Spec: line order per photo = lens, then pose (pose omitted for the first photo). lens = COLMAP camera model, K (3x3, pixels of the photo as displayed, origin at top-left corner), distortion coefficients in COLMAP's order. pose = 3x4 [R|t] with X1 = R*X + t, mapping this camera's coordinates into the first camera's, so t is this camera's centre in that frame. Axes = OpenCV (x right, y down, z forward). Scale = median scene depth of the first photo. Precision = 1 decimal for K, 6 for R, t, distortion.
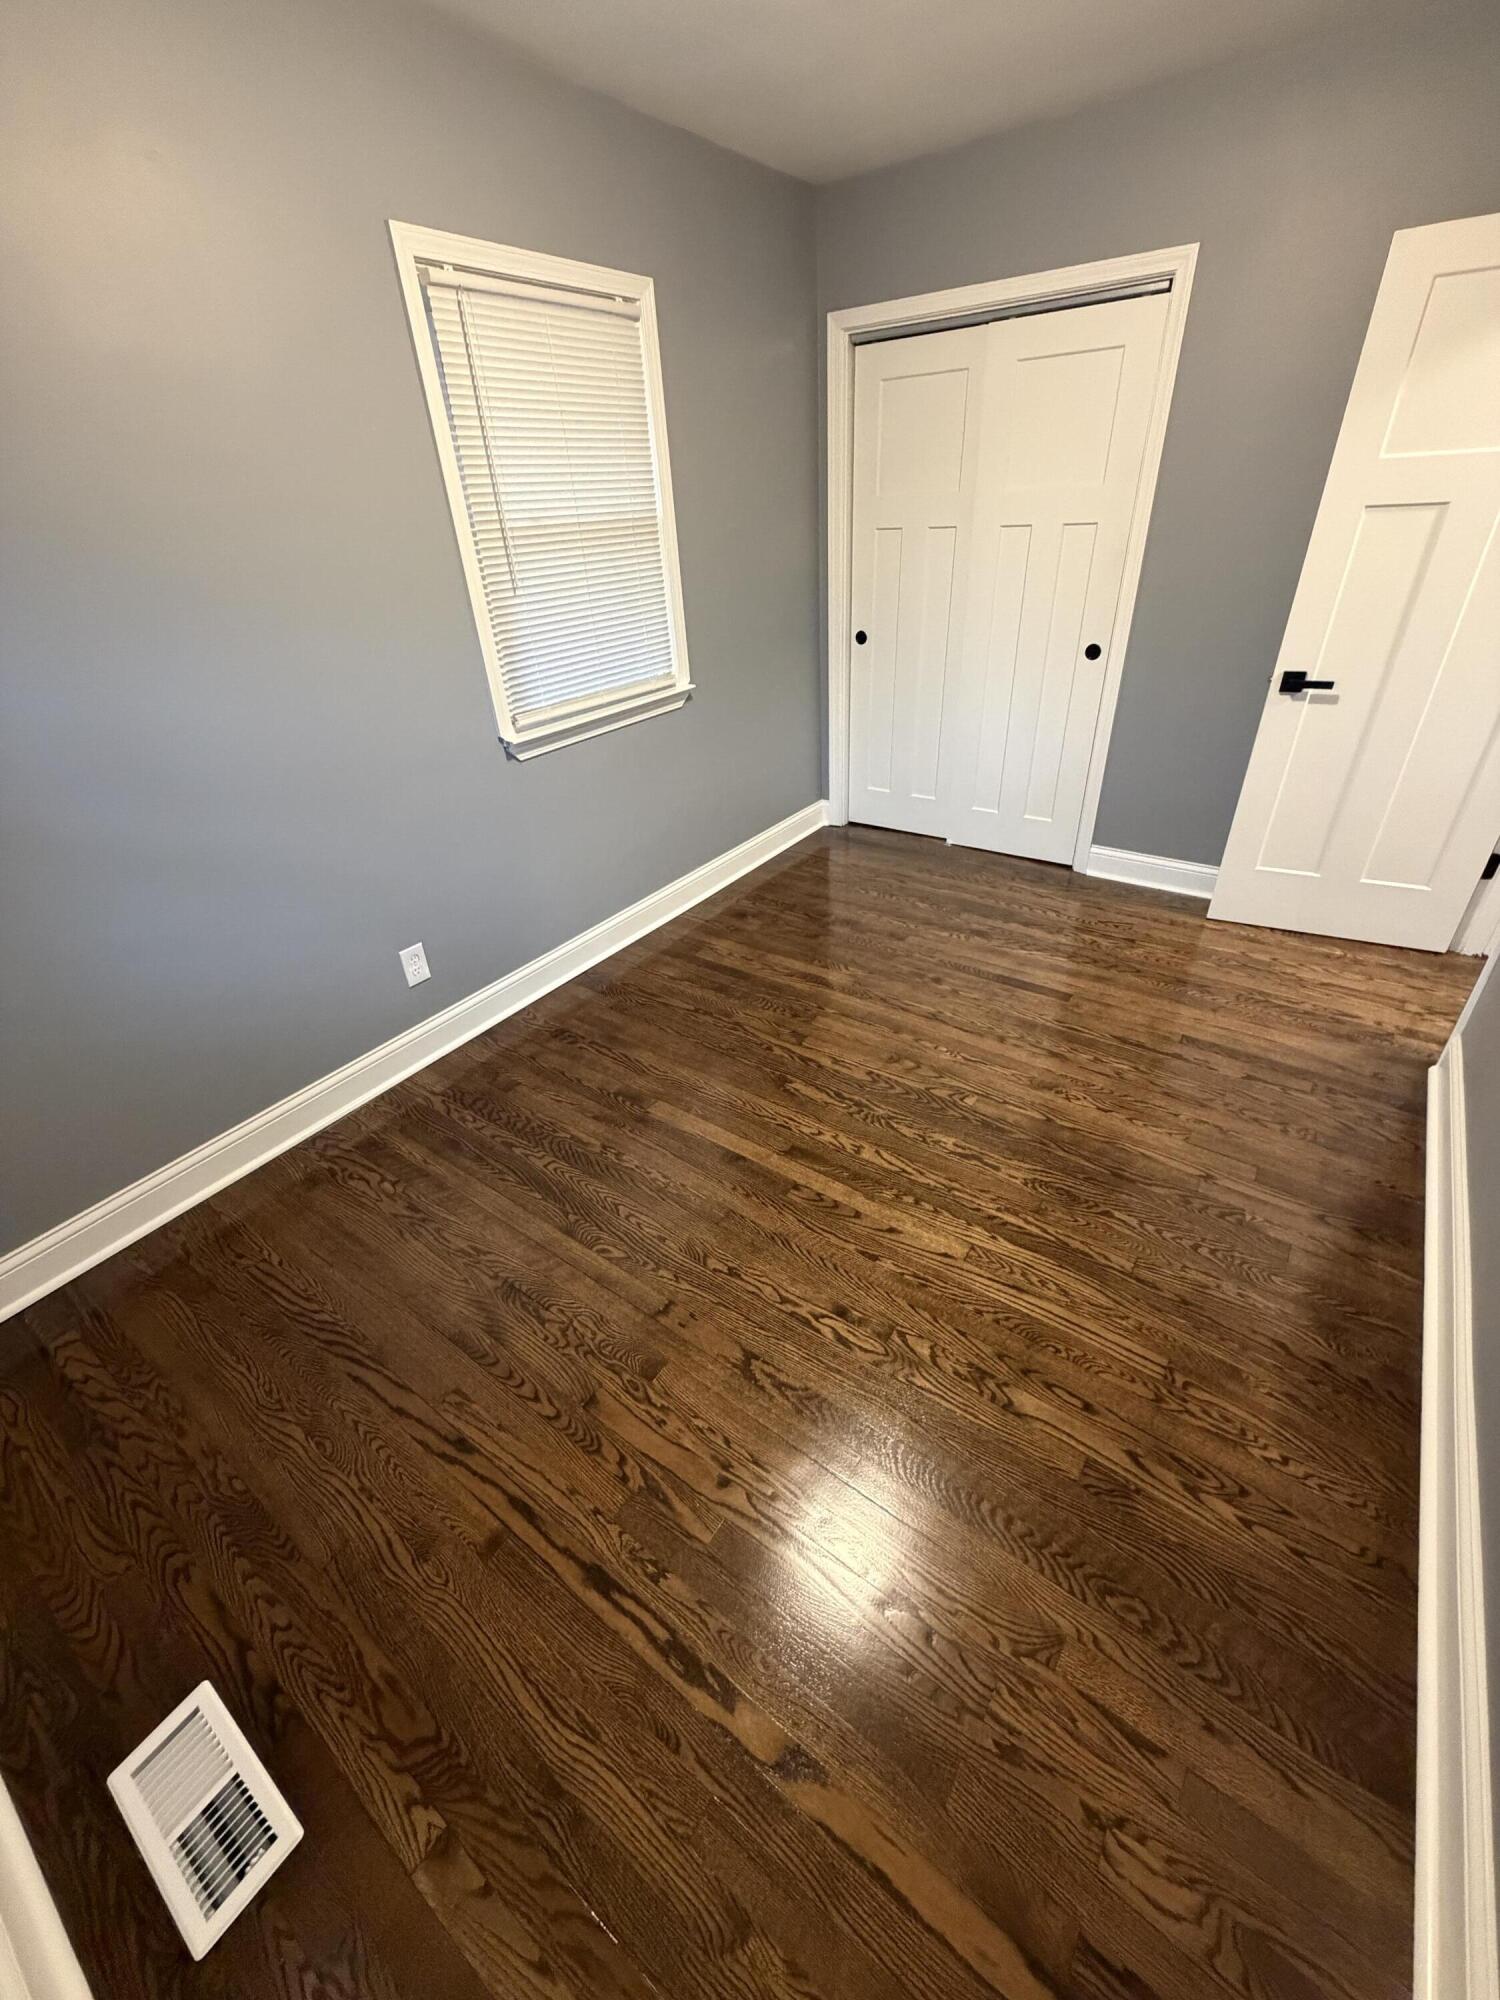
lens RADIAL K [[796.3, 0, 751.2], [0, 796.3, 997.0], [0, 0, 1]] dist [-0.002866, 0.000537]
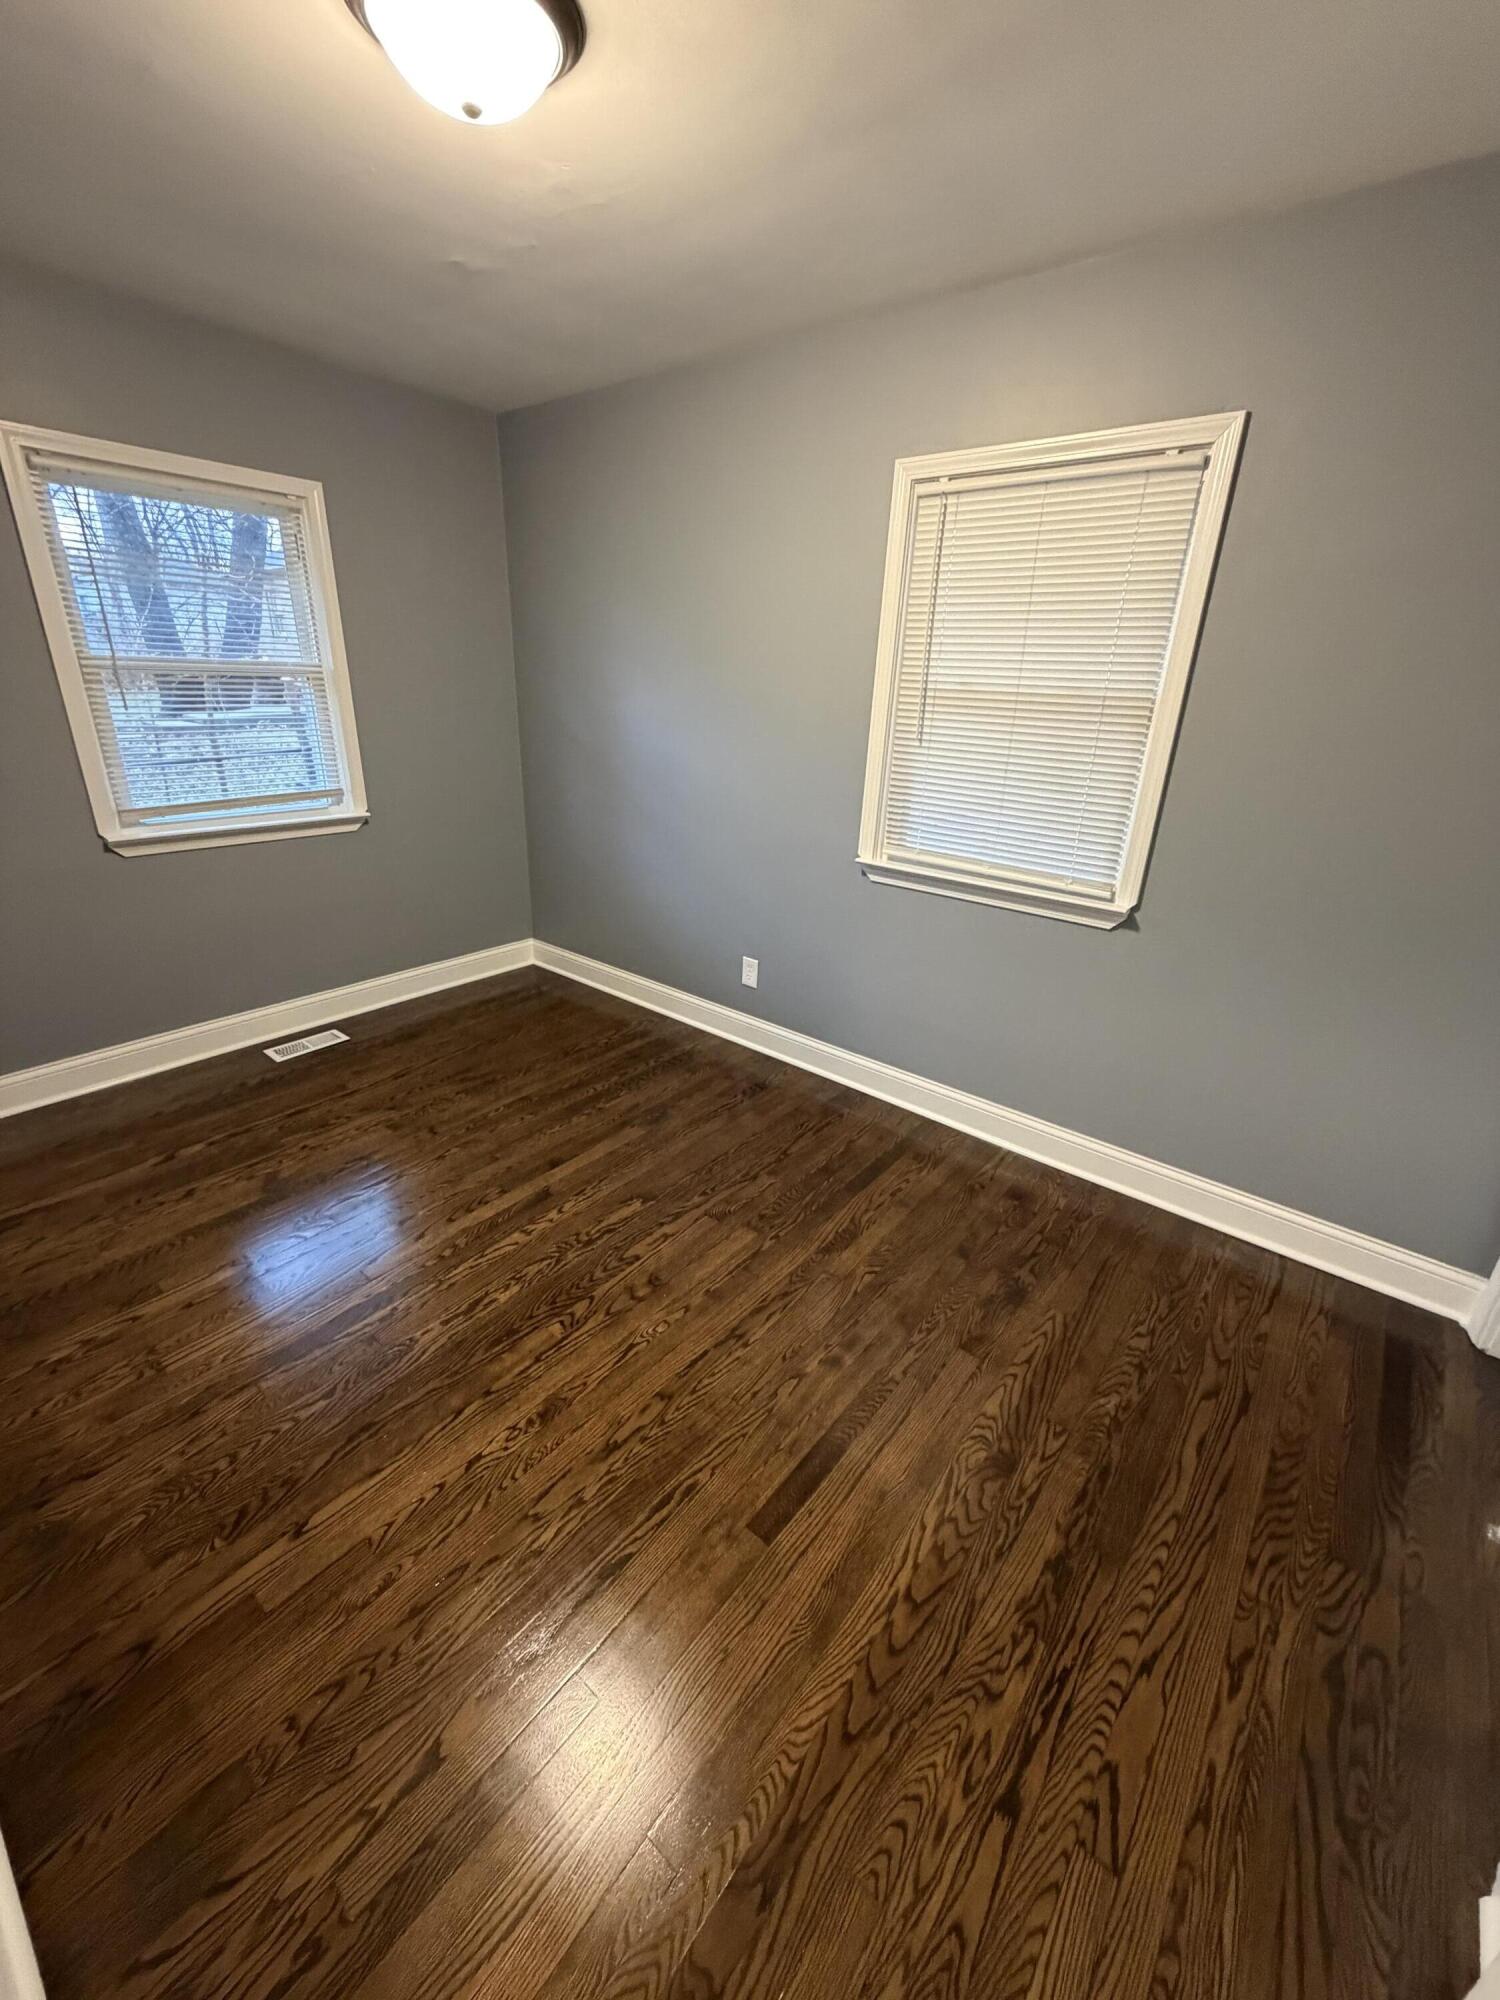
lens RADIAL K [[796.3, 0, 749.5], [0, 796.3, 996.8], [0, 0, 1]] dist [-0.002866, 0.000537]
pose [[-0.064071, 0.419923, -0.905295, 0.845857], [-0.558340, 0.736803, 0.381283, -0.543922], [0.827134, 0.529892, 0.187252, 0.798075]]
